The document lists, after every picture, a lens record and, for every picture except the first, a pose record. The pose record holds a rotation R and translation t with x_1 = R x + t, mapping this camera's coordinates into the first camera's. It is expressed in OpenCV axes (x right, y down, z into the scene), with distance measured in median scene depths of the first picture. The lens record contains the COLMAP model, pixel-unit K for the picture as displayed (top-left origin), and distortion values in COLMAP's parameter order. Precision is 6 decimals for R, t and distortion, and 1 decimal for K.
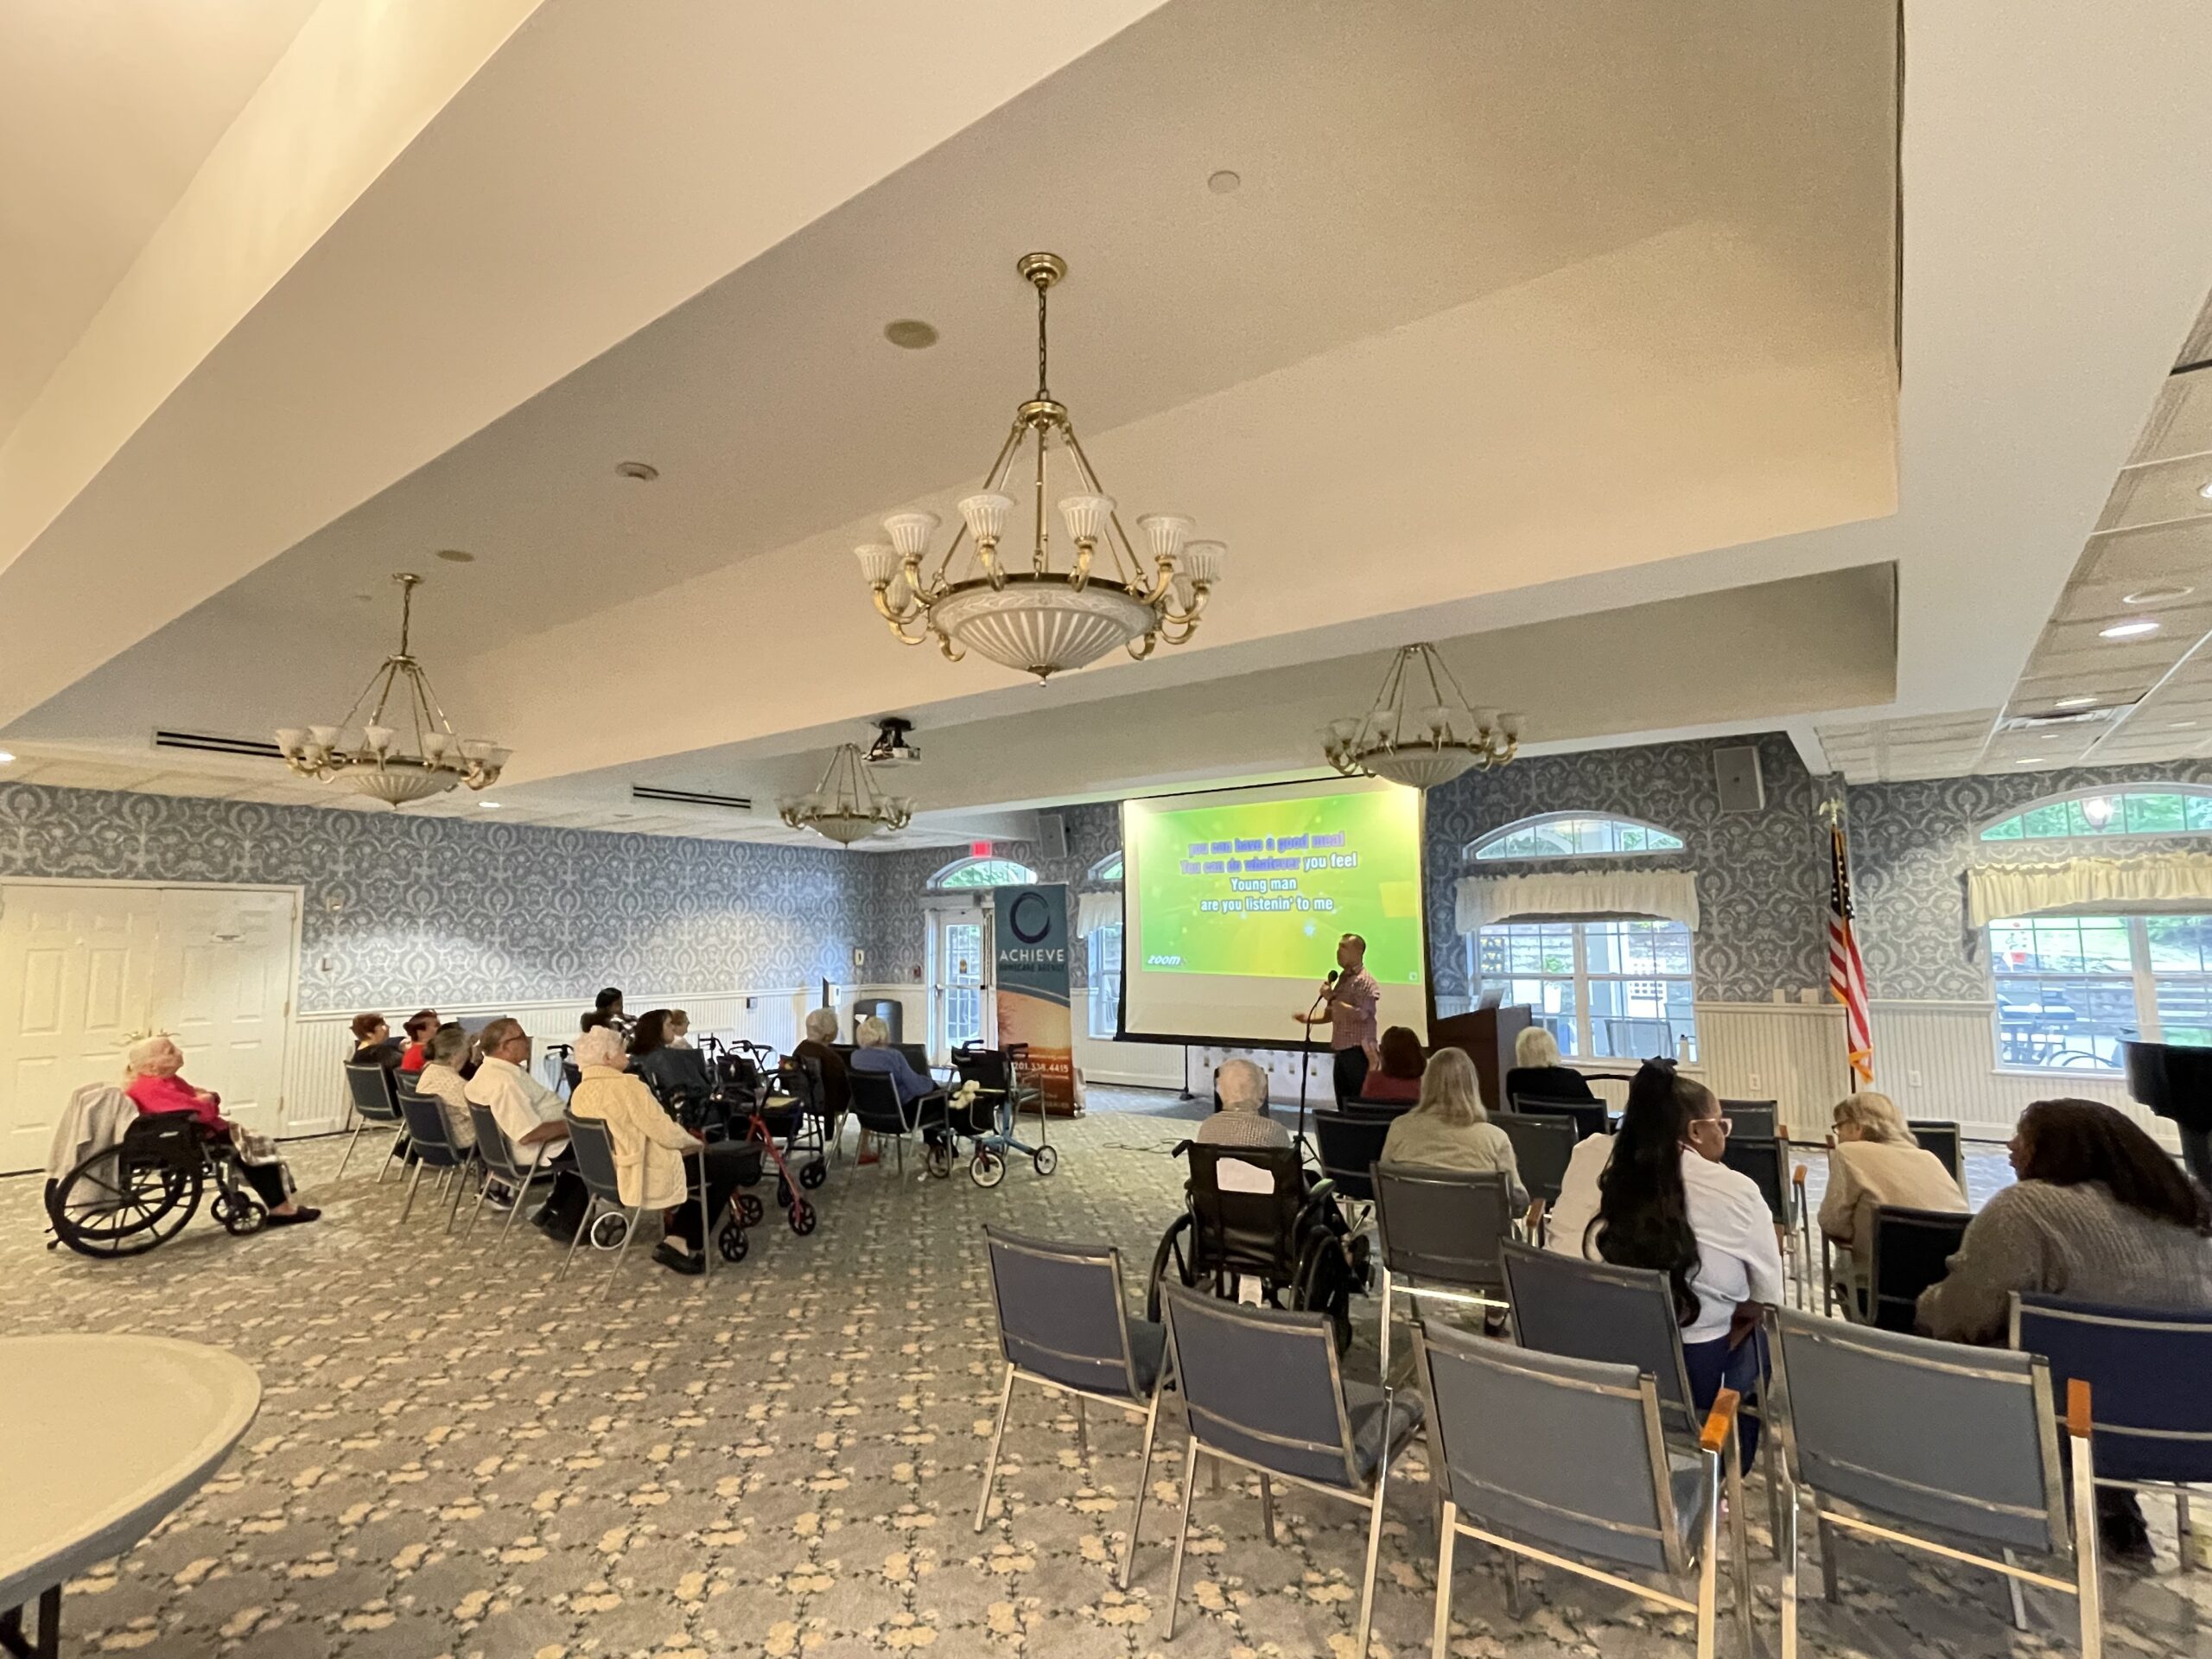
lens RADIAL K [[1077.0, 0, 1106.0], [0, 1077.0, 829.5], [0, 0, 1]] dist [0.022805, 0.000126]
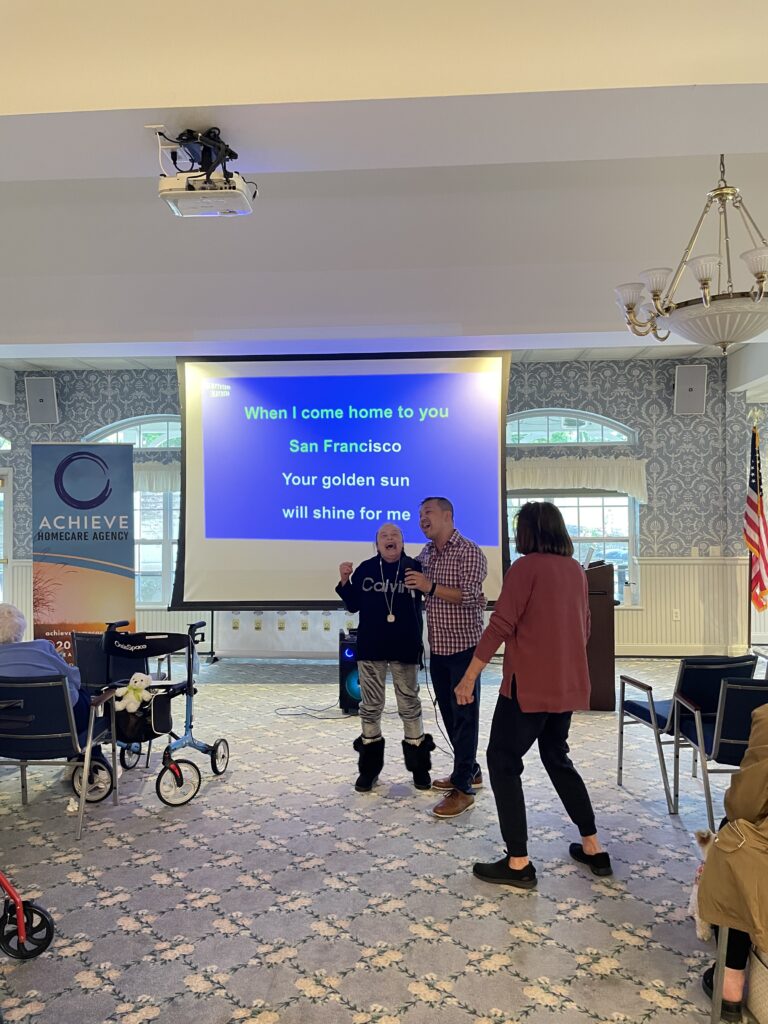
lens RADIAL K [[780.0, 0, 384.0], [0, 780.0, 512.0], [0, 0, 1]] dist [0.116265, -0.134156]
pose [[0.848802, 0.011338, 0.528588, -0.235515], [-0.057877, 0.995754, 0.071580, 0.053581], [-0.525533, -0.091351, 0.845855, 0.359659]]
